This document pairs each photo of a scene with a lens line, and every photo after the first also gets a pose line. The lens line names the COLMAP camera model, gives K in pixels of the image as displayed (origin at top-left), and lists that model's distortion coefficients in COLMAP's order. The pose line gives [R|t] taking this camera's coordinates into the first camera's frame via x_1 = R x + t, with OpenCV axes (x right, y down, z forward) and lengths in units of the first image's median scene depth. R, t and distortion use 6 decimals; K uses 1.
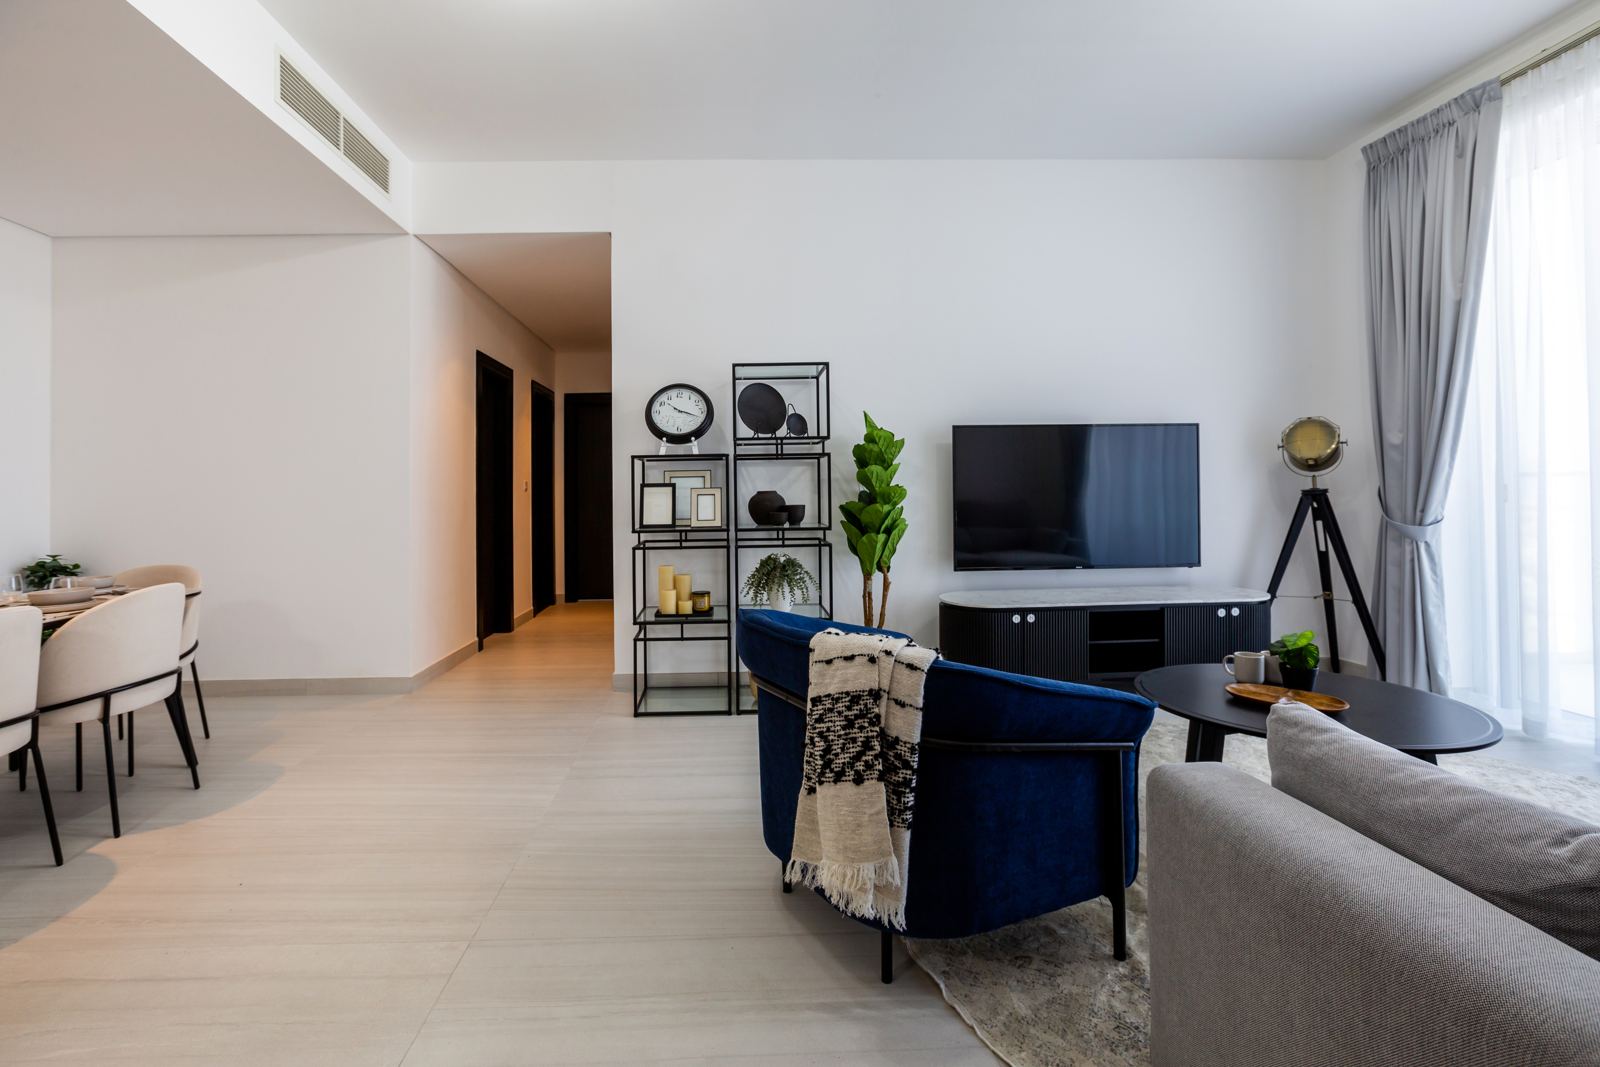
lens RADIAL K [[741.1, 0, 795.0], [0, 741.1, 492.1], [0, 0, 1]] dist [-0.013118, 0.000581]
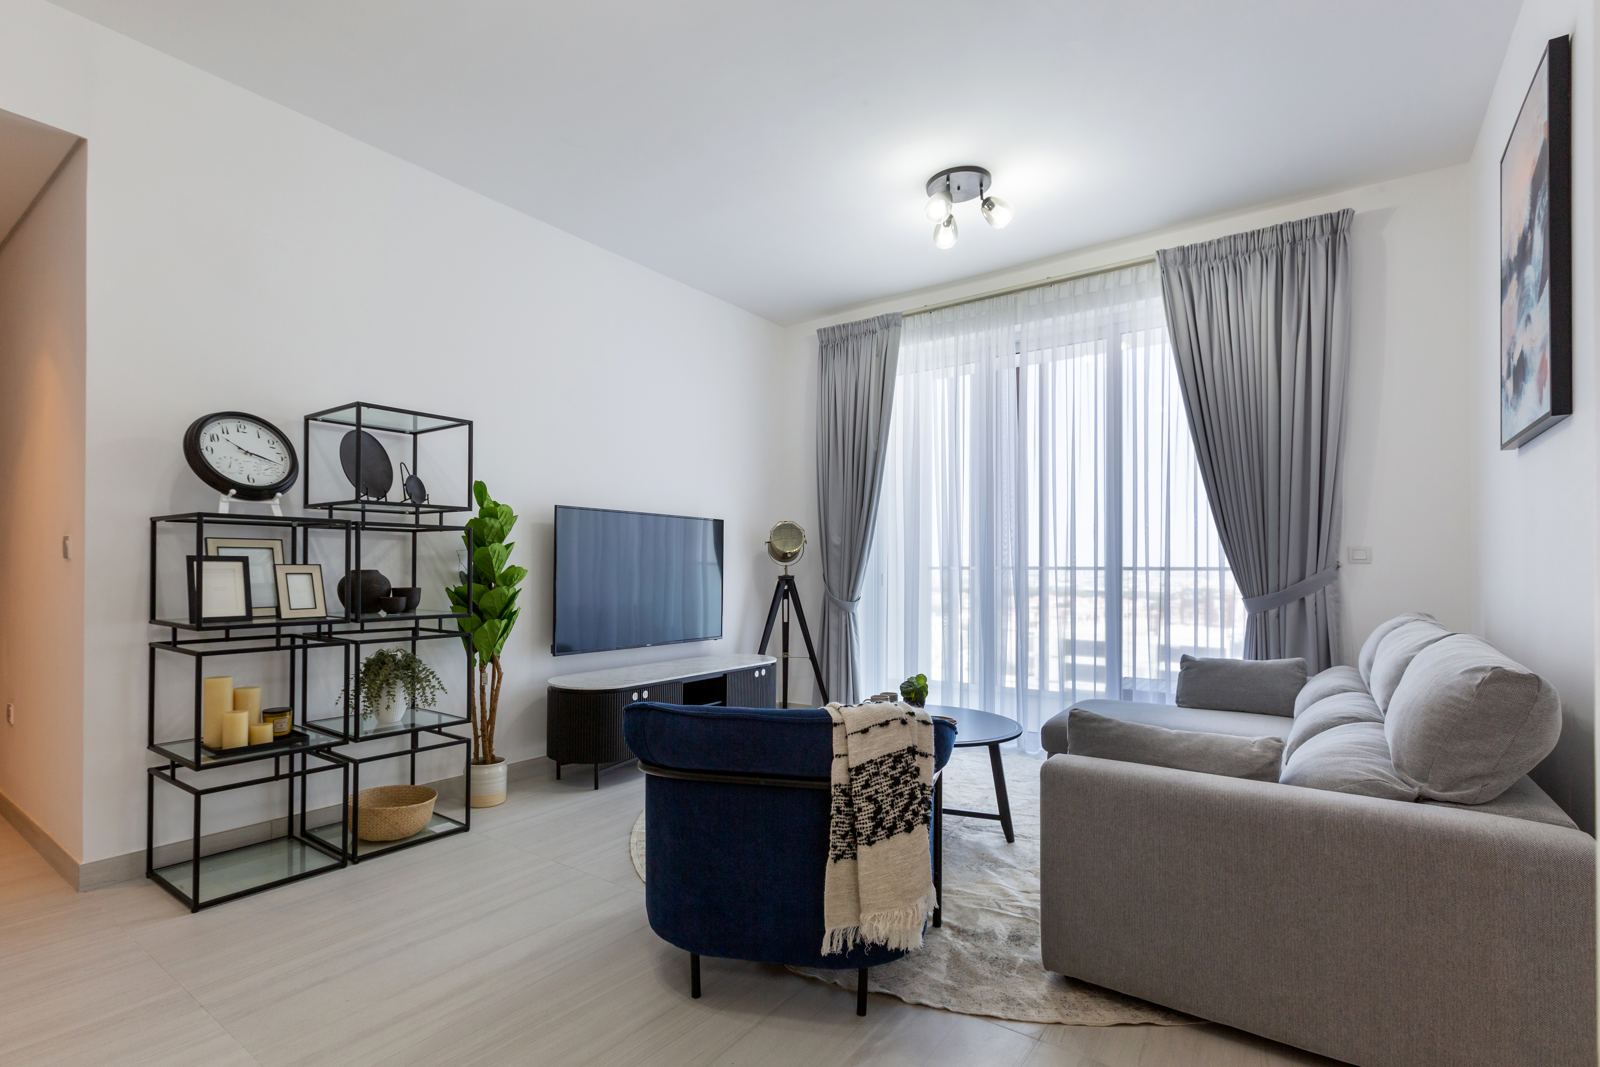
lens RADIAL K [[734.4, 0, 801.1], [0, 734.4, 572.2], [0, 0, 1]] dist [0.000259, 0.000230]
pose [[0.637533, 0.015209, 0.770273, -0.356743], [-0.011996, 0.999880, -0.009814, 0.003285], [-0.770330, -0.002984, 0.637638, 0.162279]]
